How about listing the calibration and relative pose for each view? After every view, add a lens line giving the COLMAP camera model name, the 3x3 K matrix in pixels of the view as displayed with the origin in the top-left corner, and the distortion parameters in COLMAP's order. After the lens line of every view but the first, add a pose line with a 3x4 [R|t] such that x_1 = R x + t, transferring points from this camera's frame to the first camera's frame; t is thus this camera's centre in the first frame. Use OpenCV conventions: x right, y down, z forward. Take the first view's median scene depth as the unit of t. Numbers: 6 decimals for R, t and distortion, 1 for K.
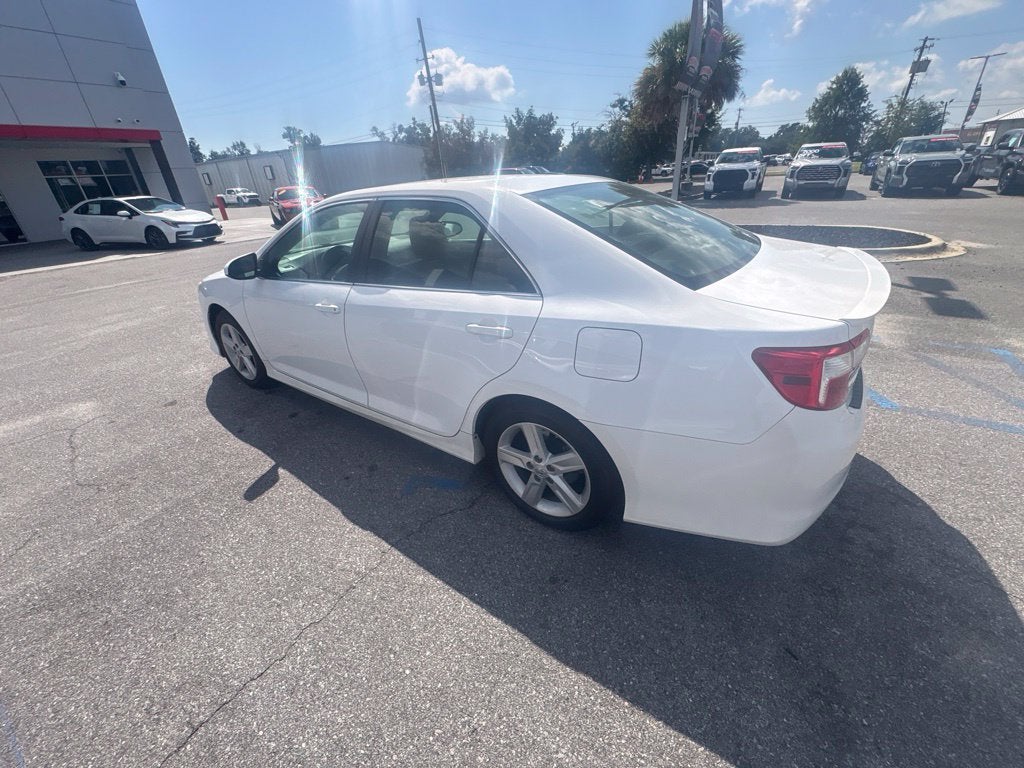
lens RADIAL K [[406.7, 0, 514.7], [0, 406.7, 386.1], [0, 0, 1]] dist [0.001870, -0.000597]
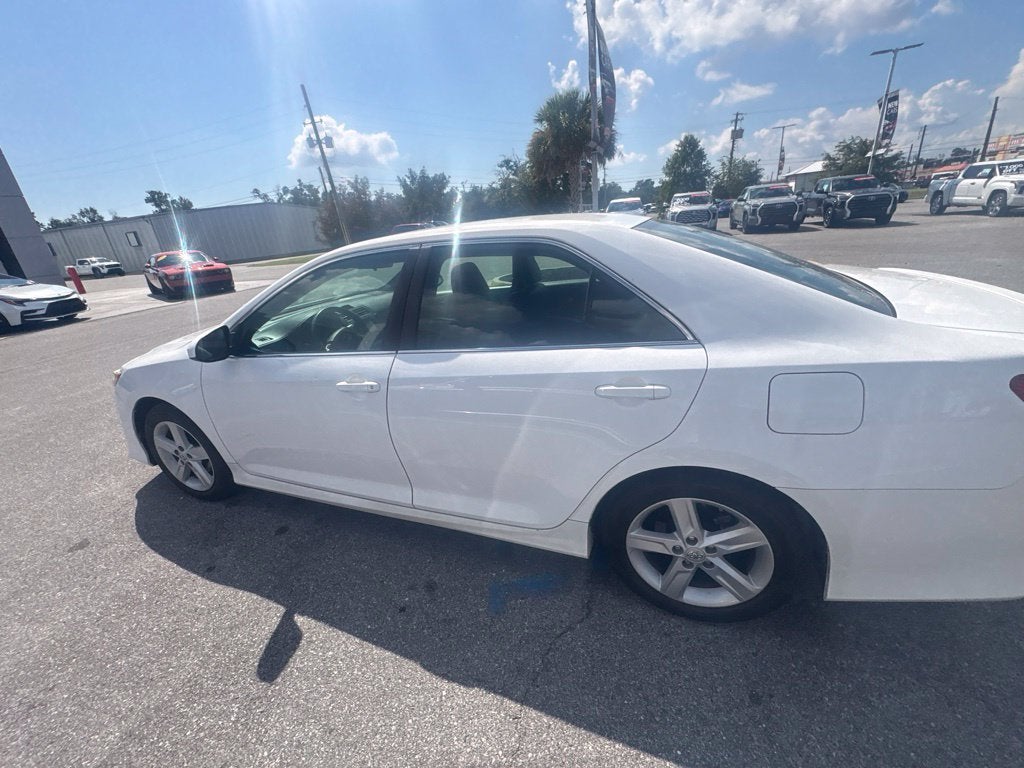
lens RADIAL K [[406.7, 0, 514.8], [0, 406.7, 386.0], [0, 0, 1]] dist [0.001870, -0.000597]
pose [[0.970372, -0.121491, 0.208849, -0.223700], [0.143698, 0.985088, -0.094617, -0.052376], [-0.194239, 0.121825, 0.973360, 0.134392]]
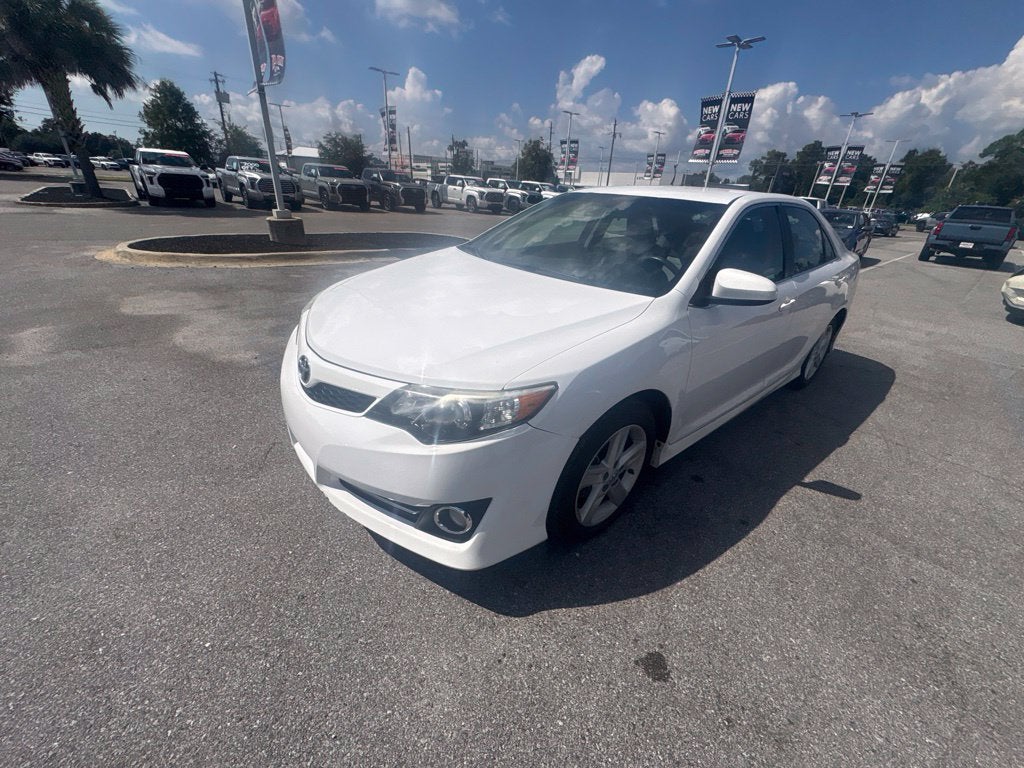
lens RADIAL K [[406.7, 0, 510.9], [0, 406.7, 382.5], [0, 0, 1]] dist [0.001870, -0.000597]
pose [[0.266399, -0.351961, 0.897304, -1.120516], [0.379235, 0.894134, 0.238127, -0.358443], [-0.886122, 0.276853, 0.371672, 0.870073]]
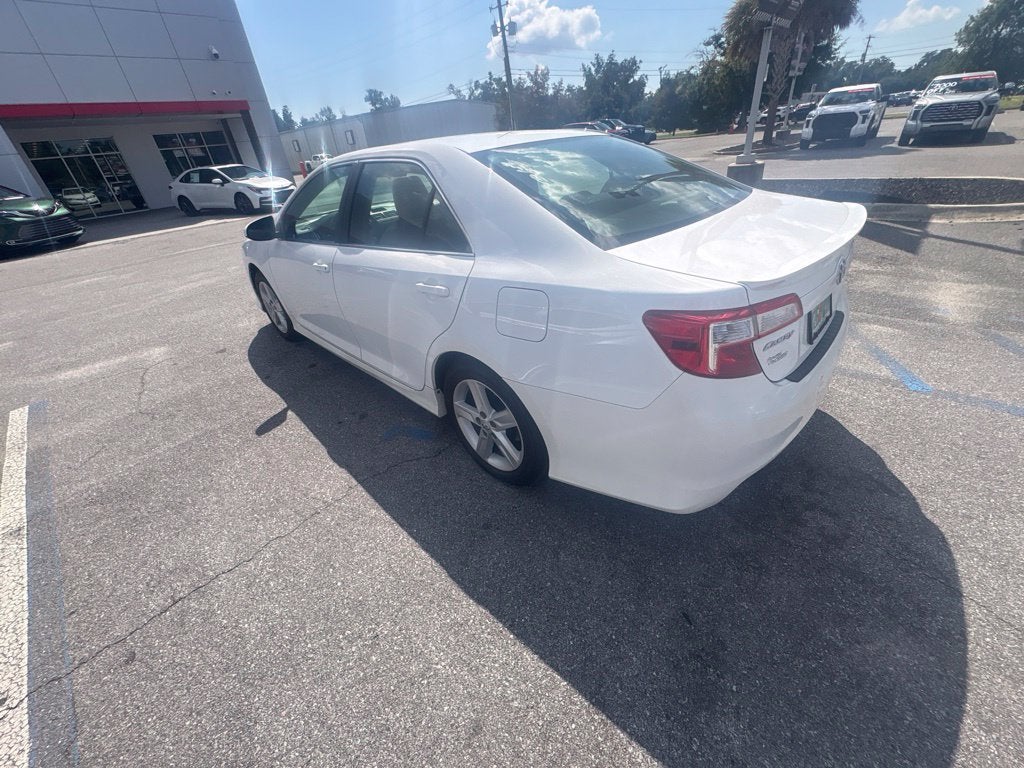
lens RADIAL K [[406.7, 0, 514.7], [0, 406.7, 385.8], [0, 0, 1]] dist [0.001870, -0.000597]
pose [[0.985563, 0.057900, -0.159099, 0.162872], [-0.044943, 0.995463, 0.083868, 0.006693], [0.163233, -0.075507, 0.983694, -0.009752]]
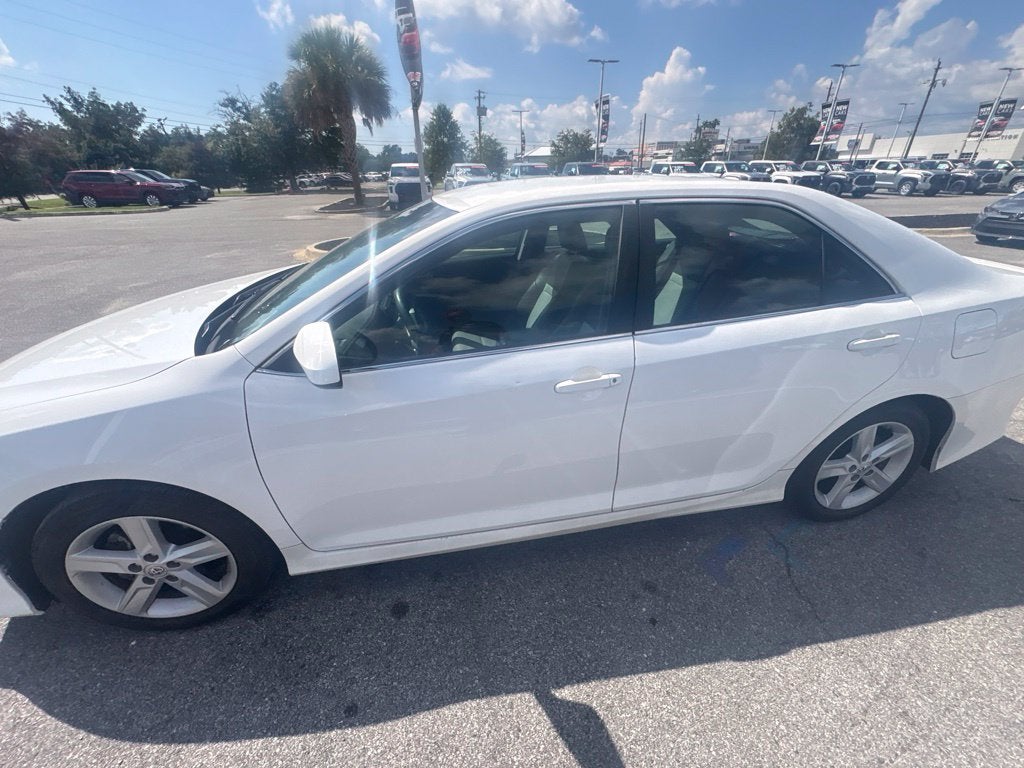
lens RADIAL K [[406.7, 0, 512.7], [0, 406.7, 384.0], [0, 0, 1]] dist [0.001870, -0.000597]
pose [[0.708458, -0.285792, 0.645299, -0.622184], [0.304131, 0.948716, 0.086272, -0.185534], [-0.636861, 0.135135, 0.759043, 0.414691]]
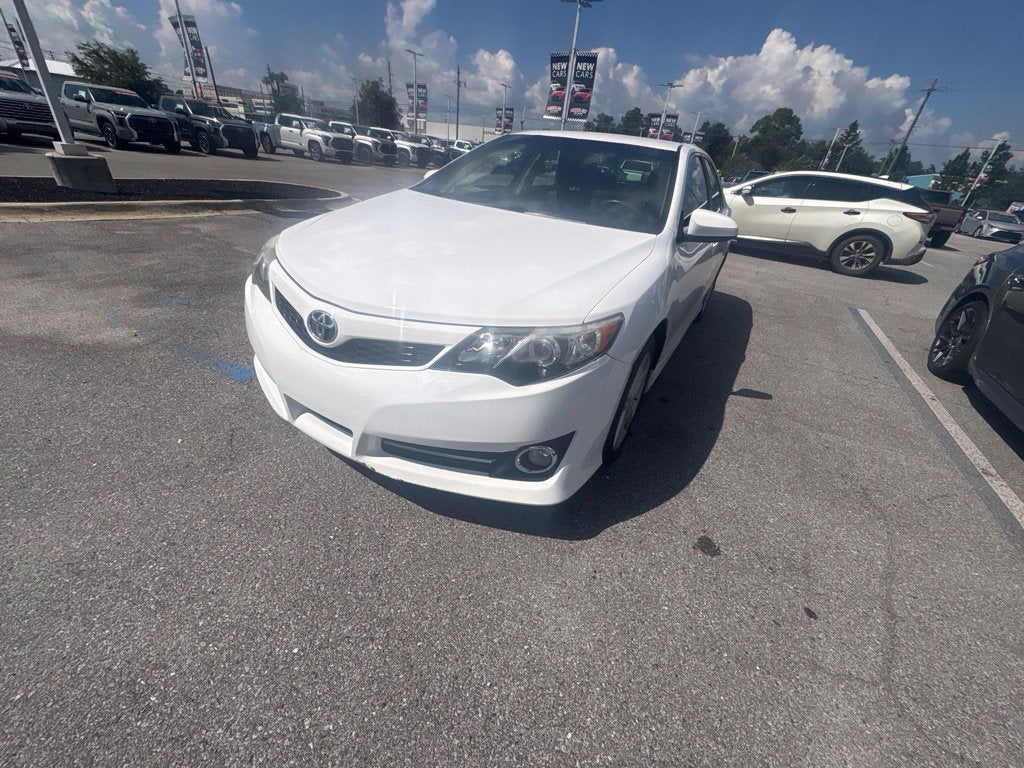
lens RADIAL K [[406.7, 0, 510.8], [0, 406.7, 381.6], [0, 0, 1]] dist [0.001870, -0.000597]
pose [[-0.064490, -0.443473, 0.893965, -1.149133], [0.368907, 0.821775, 0.434274, -0.413330], [-0.927226, 0.357796, 0.110604, 1.063858]]
